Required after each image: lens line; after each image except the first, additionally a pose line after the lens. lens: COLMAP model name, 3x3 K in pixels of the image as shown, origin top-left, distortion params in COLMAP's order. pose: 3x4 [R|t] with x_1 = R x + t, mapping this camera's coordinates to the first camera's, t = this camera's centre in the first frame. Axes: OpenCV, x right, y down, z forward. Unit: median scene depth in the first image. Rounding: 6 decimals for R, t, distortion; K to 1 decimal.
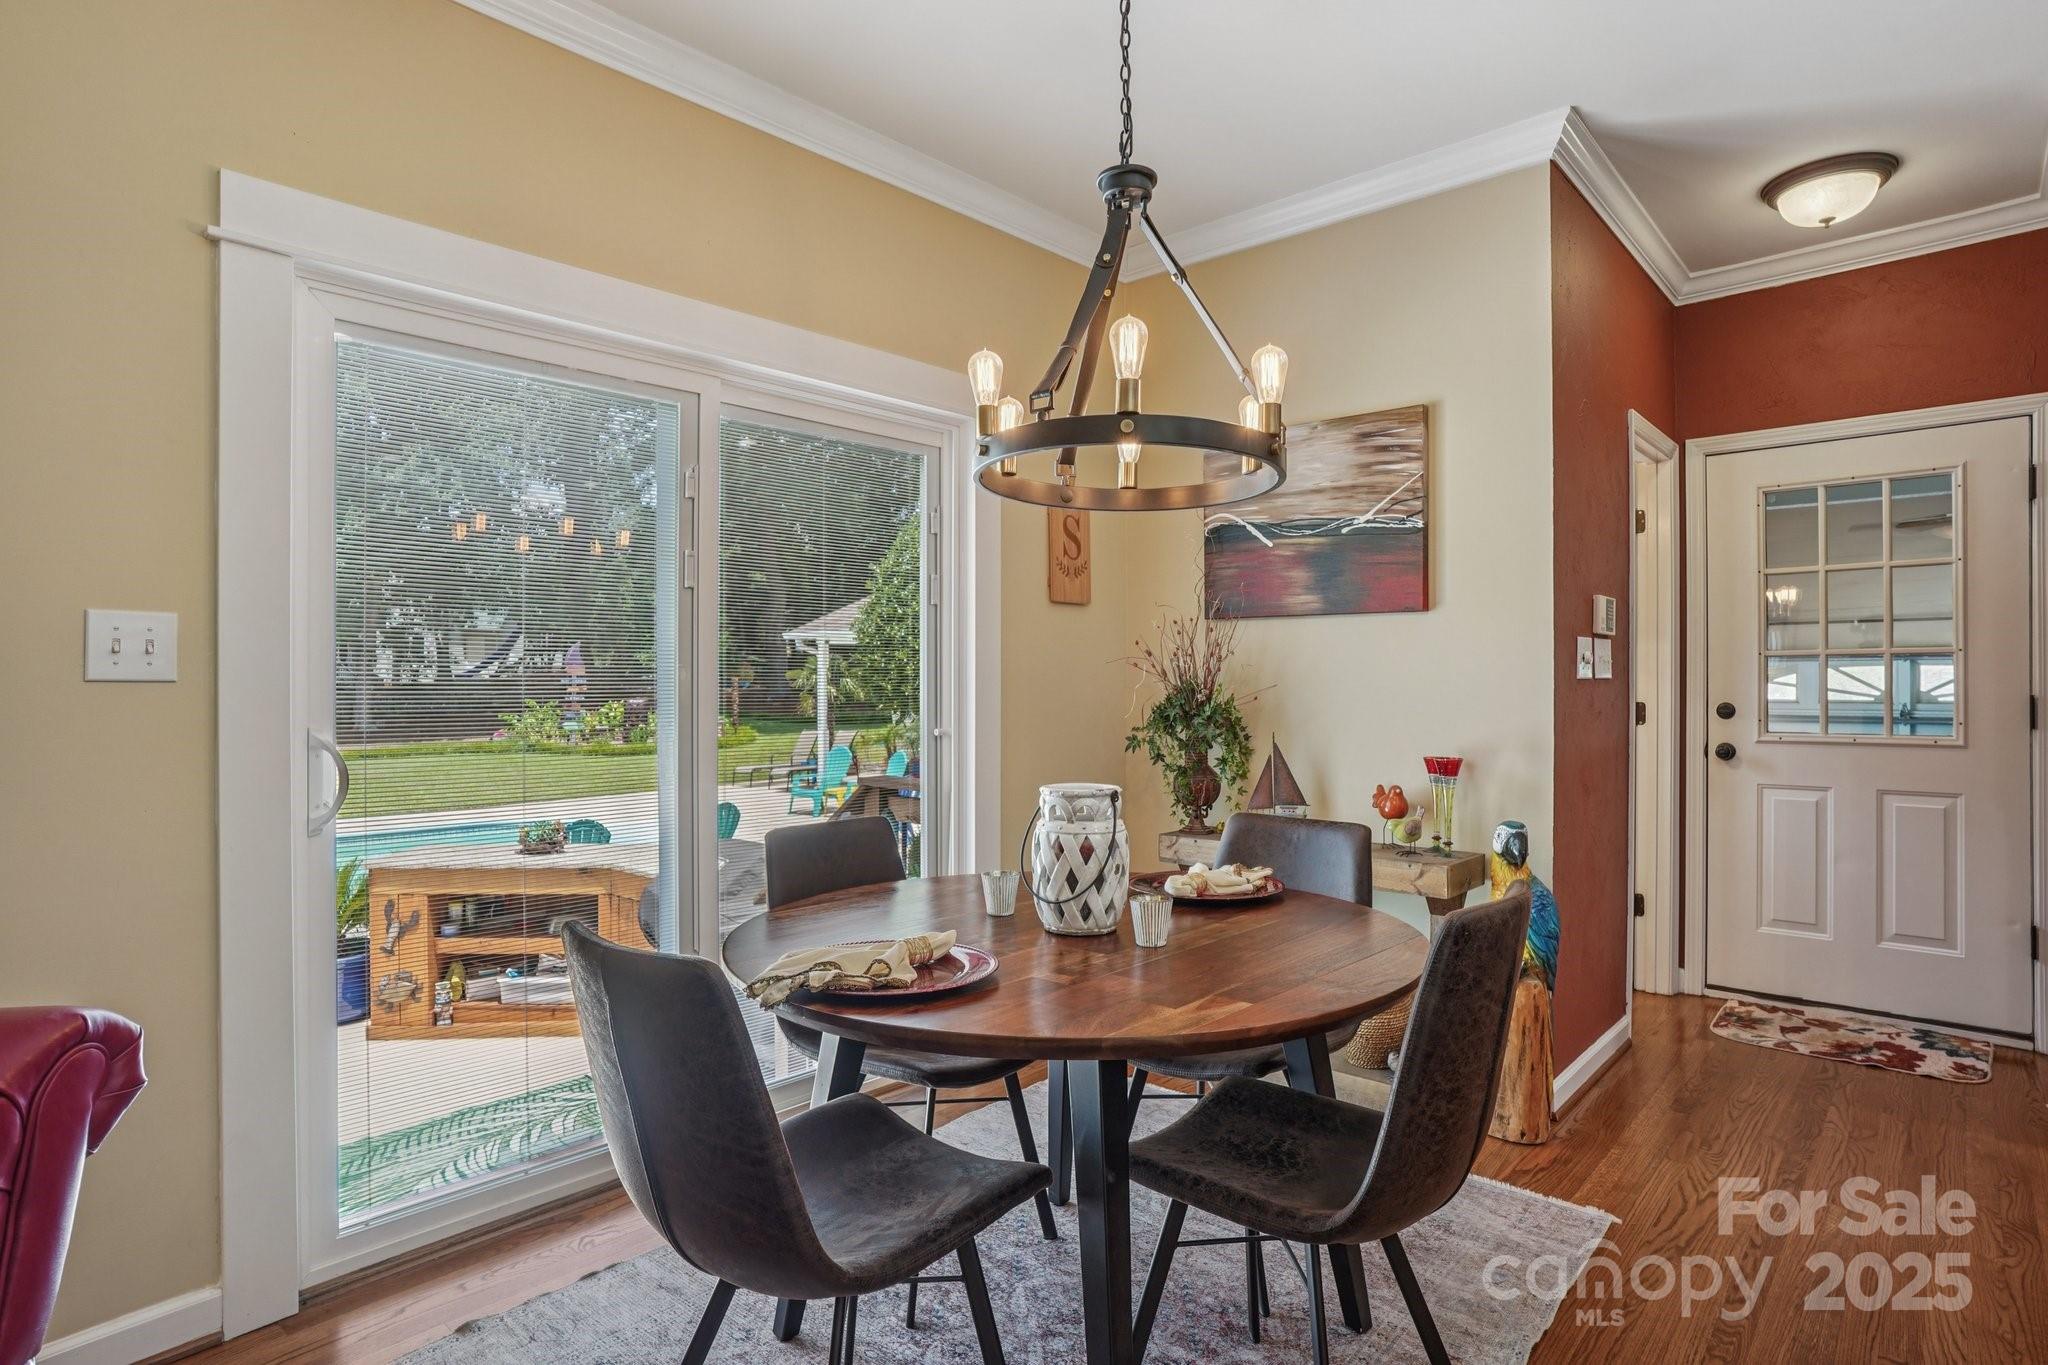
lens RADIAL K [[1060.2, 0, 1036.1], [0, 1060.2, 684.9], [0, 0, 1]] dist [-0.074679, 0.039367]
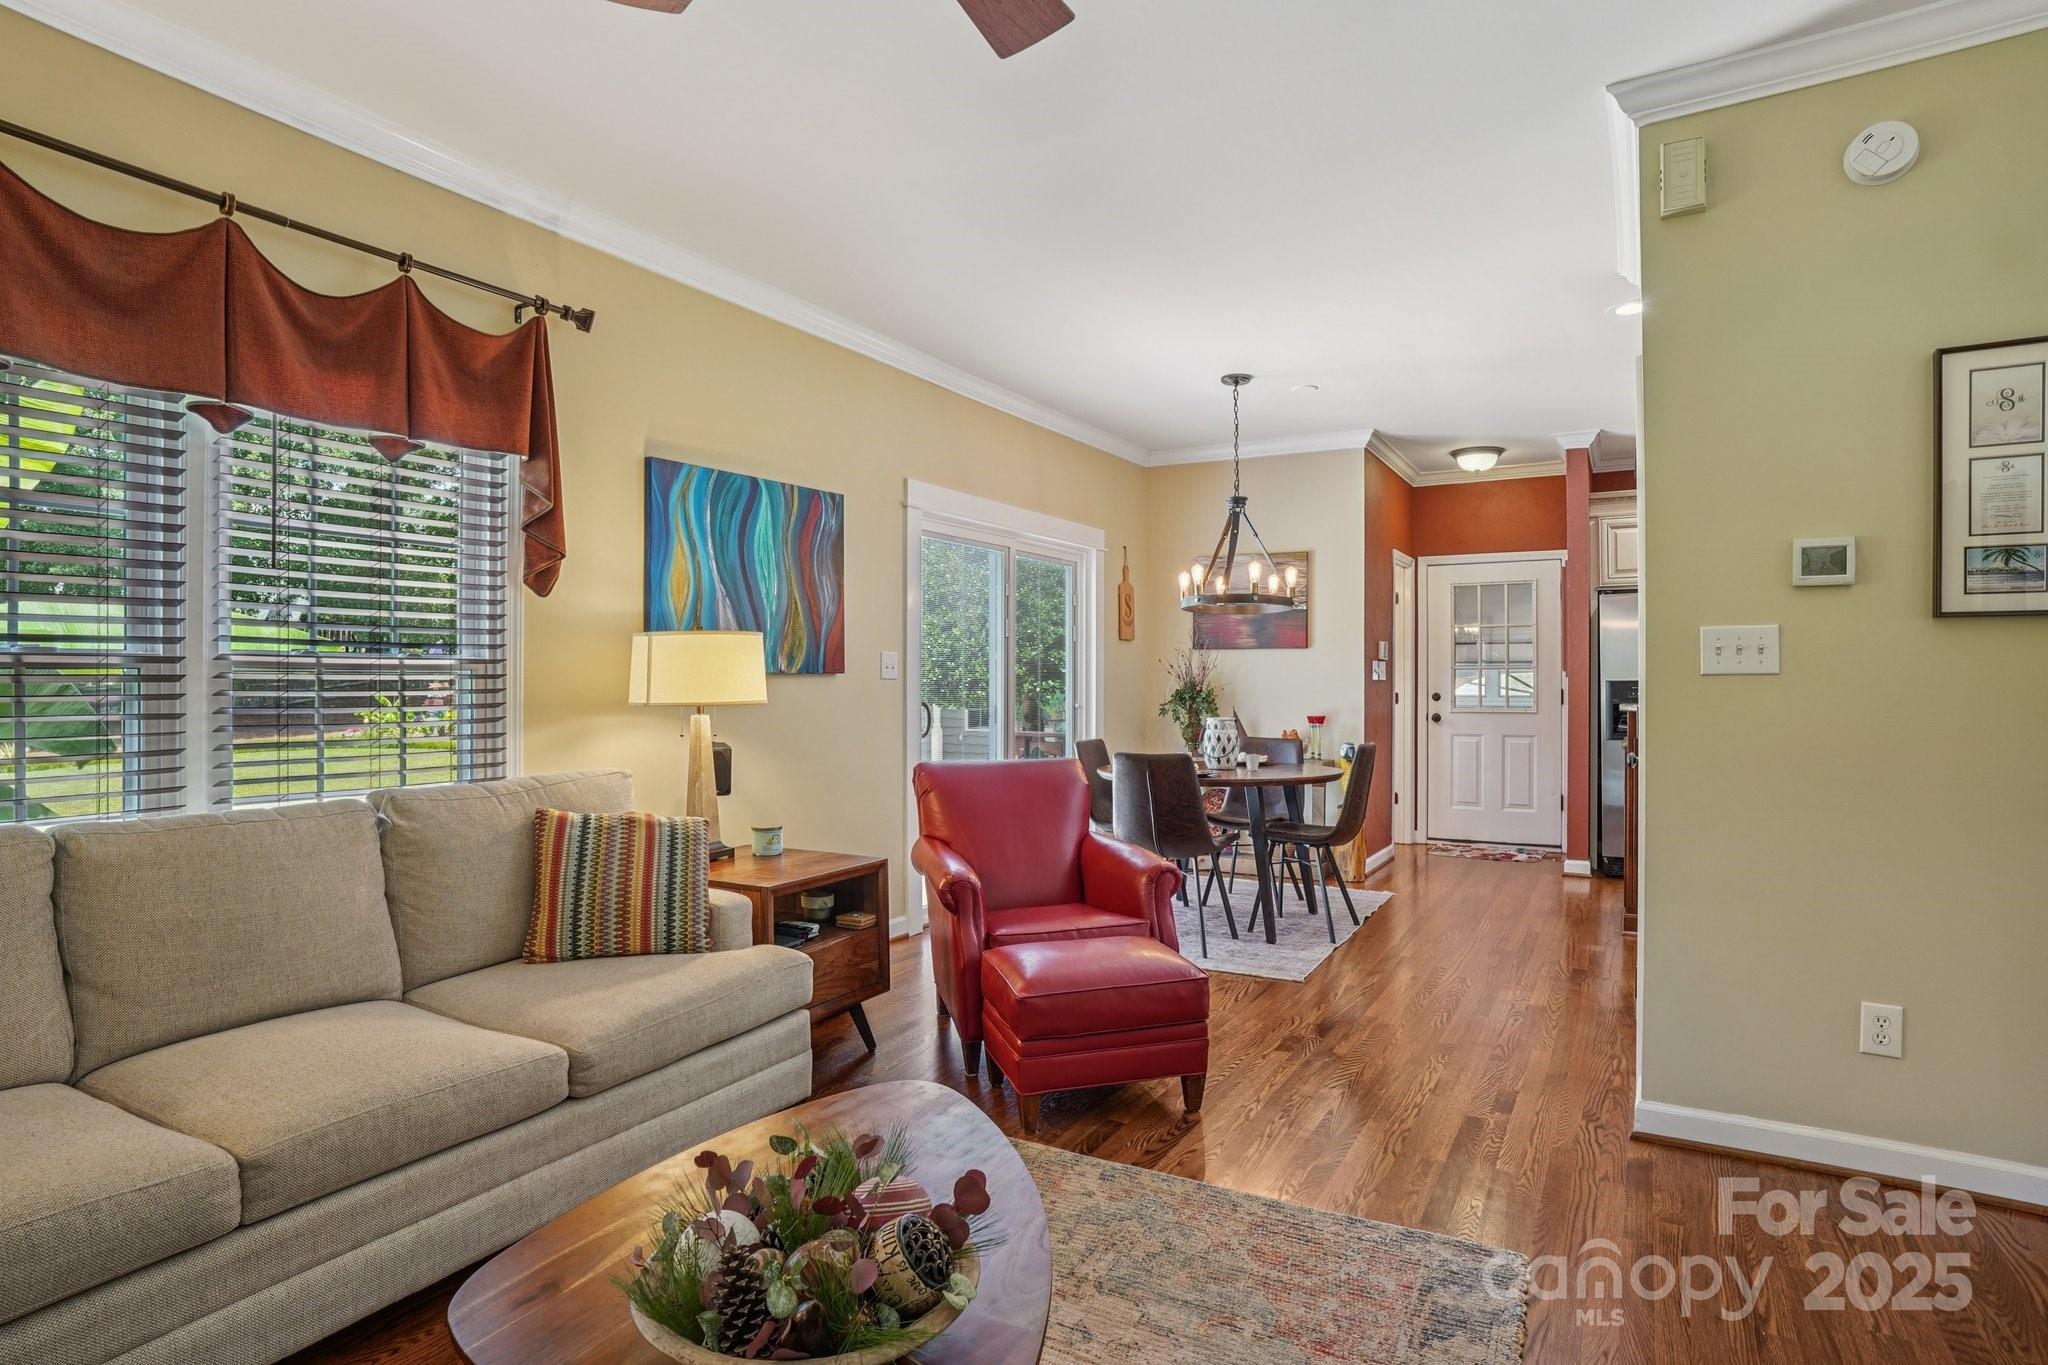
lens RADIAL K [[1088.7, 0, 1037.7], [0, 1088.7, 678.9], [0, 0, 1]] dist [-0.078551, 0.043439]
pose [[0.975528, 0.003954, 0.219841, -0.590749], [-0.002950, 0.999984, -0.004894, 0.004161], [-0.219857, 0.004126, 0.975523, -0.942261]]
